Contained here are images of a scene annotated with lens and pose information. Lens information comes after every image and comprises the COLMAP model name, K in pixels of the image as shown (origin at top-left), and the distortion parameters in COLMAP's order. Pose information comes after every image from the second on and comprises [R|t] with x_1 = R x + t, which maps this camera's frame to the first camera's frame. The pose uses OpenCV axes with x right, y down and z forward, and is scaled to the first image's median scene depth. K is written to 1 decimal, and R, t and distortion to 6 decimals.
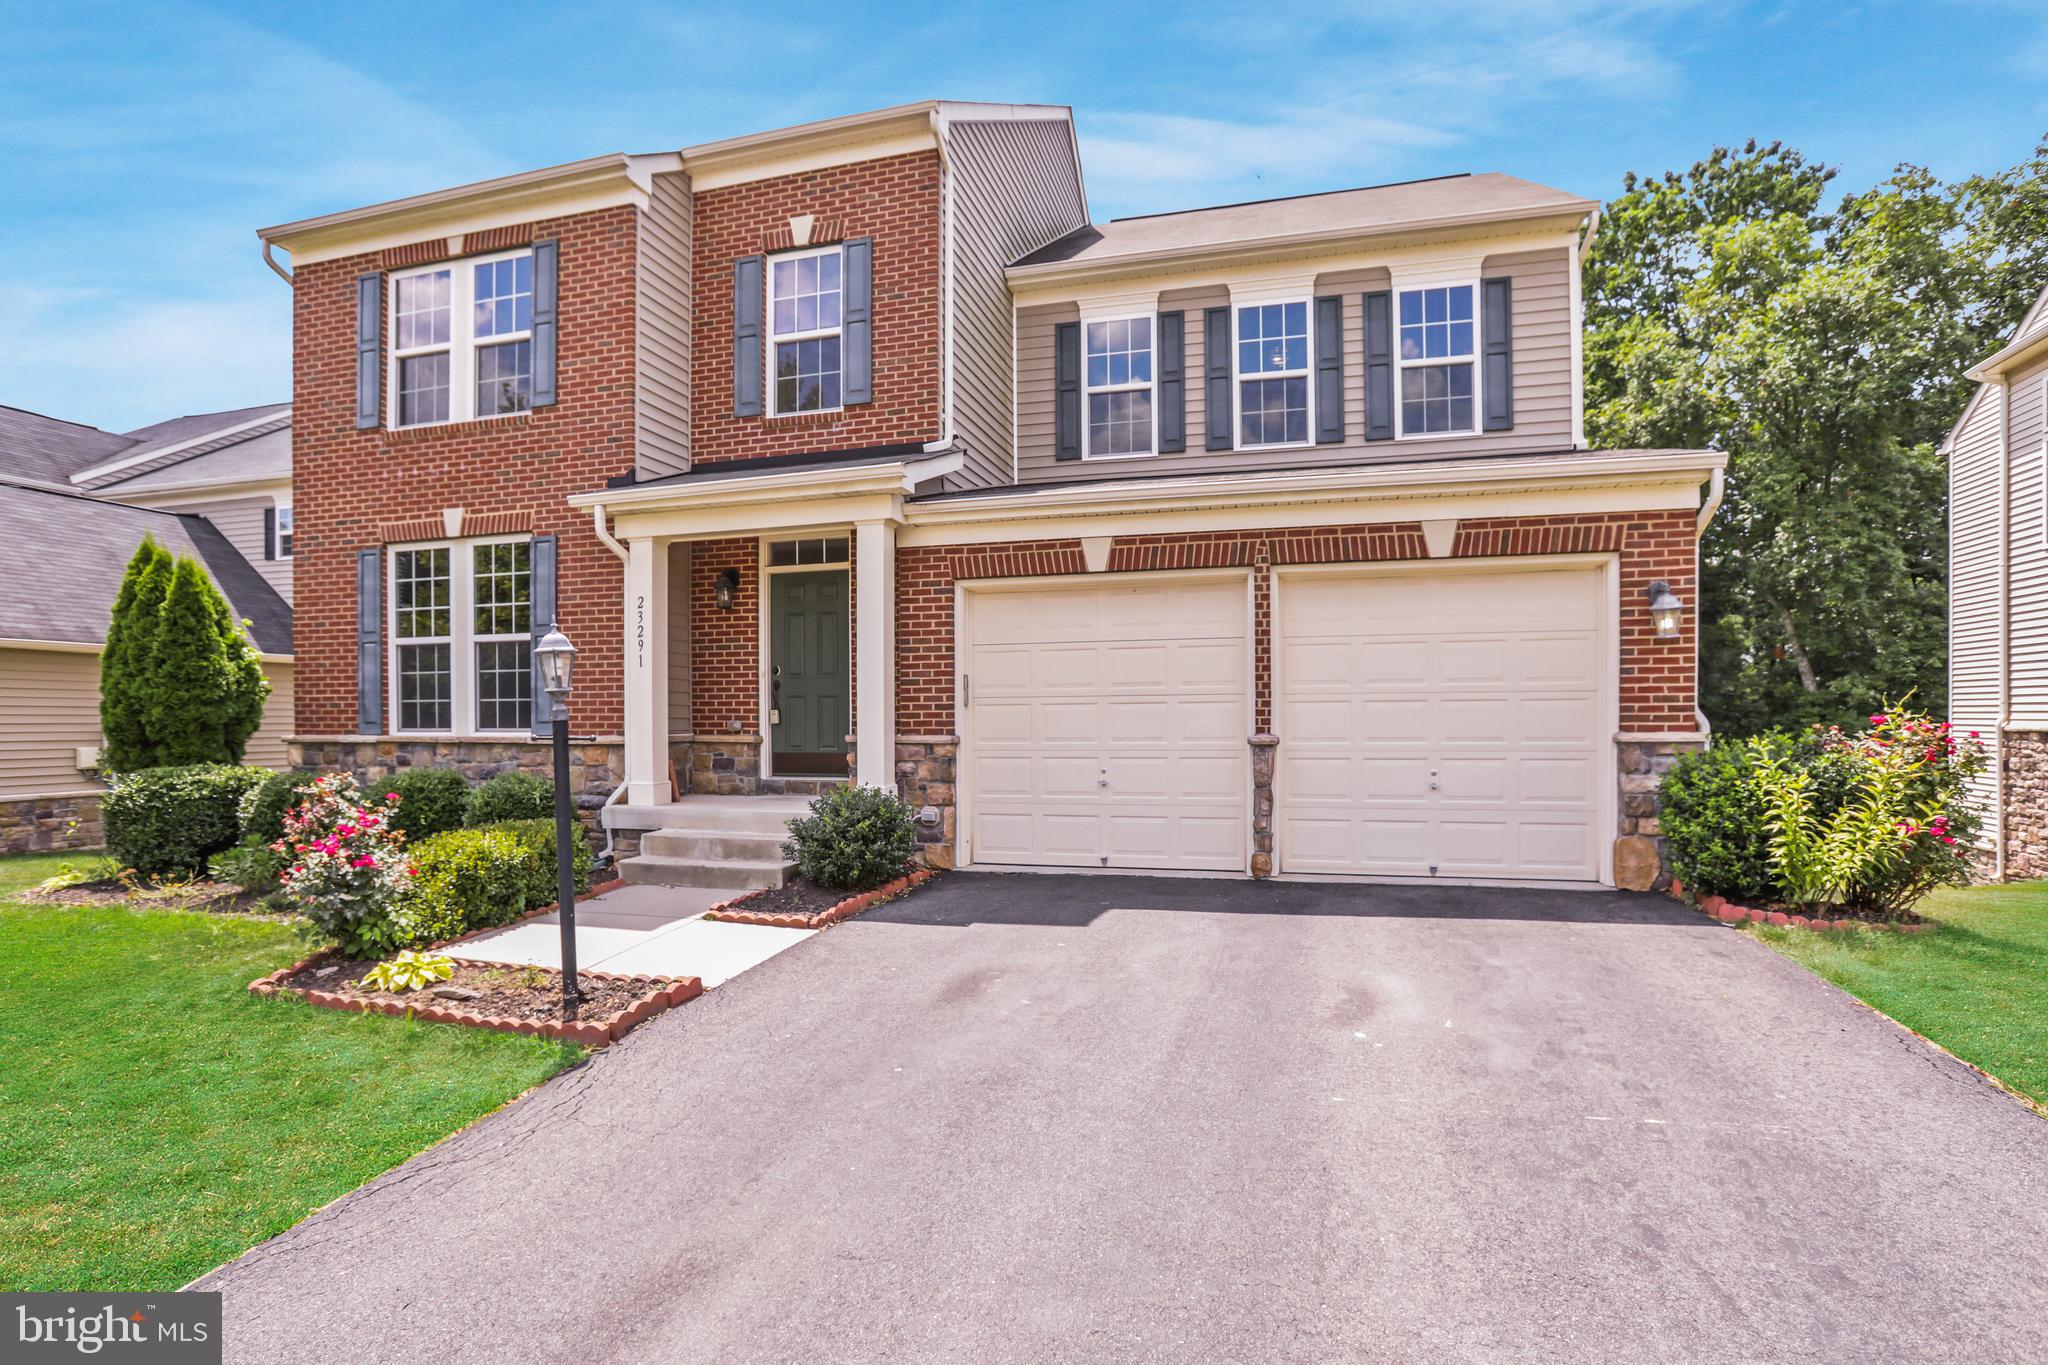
lens RADIAL K [[1013.0, 0, 1036.9], [0, 1013.0, 697.2], [0, 0, 1]] dist [-0.061527, 0.028799]
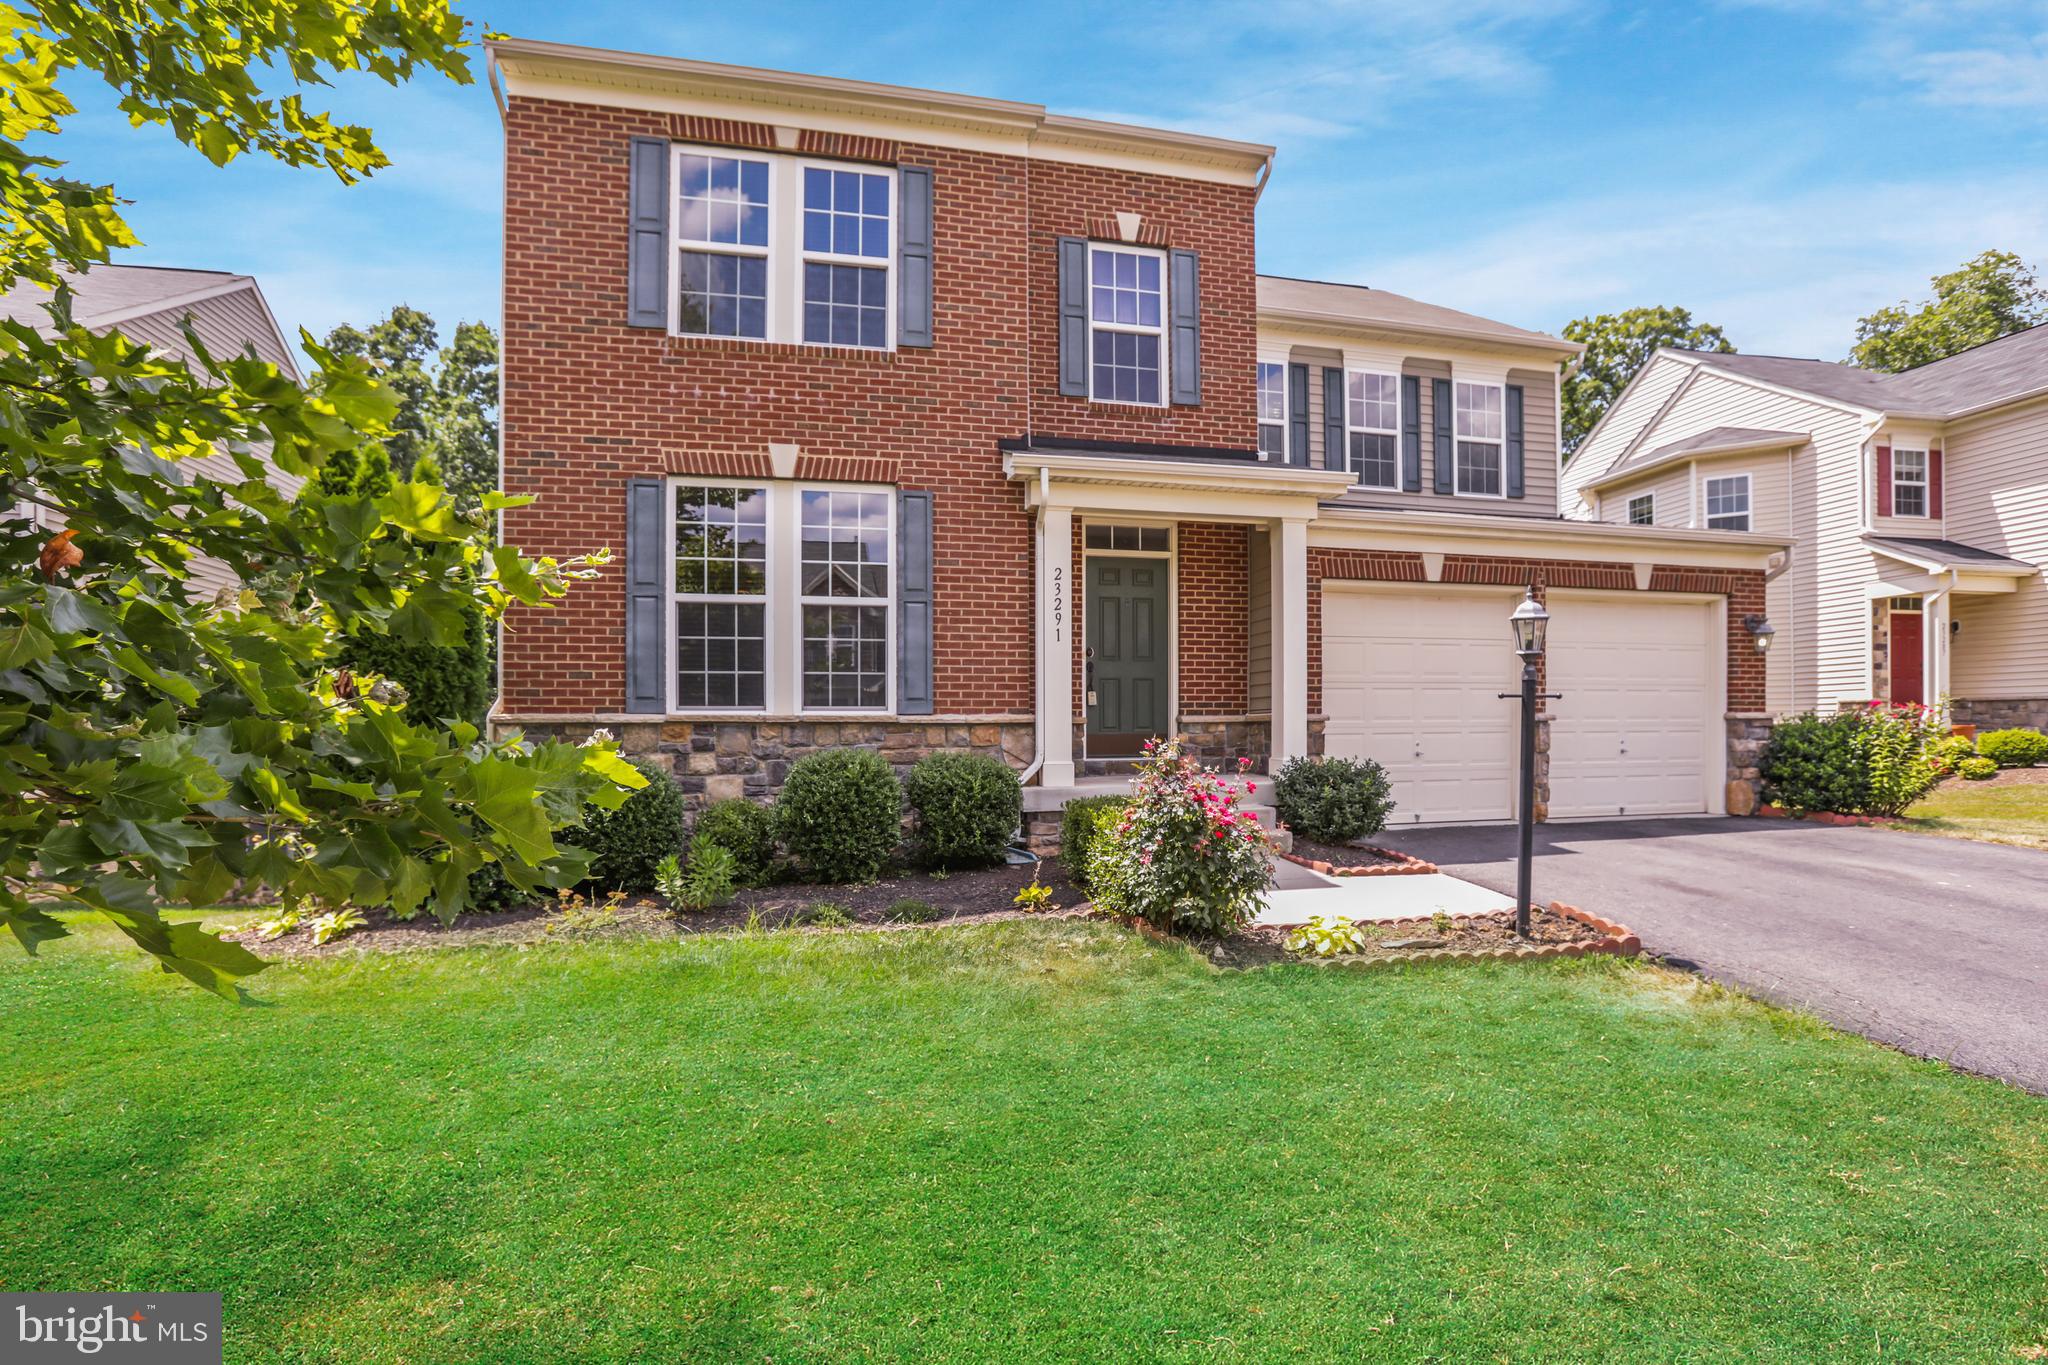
lens RADIAL K [[1013.0, 0, 963.4], [0, 1013.0, 694.4], [0, 0, 1]] dist [-0.061527, 0.028799]
pose [[0.873549, 0.018486, 0.486385, -0.866069], [-0.012294, 0.999798, -0.015920, 0.033837], [-0.486581, 0.007927, 0.873600, 0.181585]]
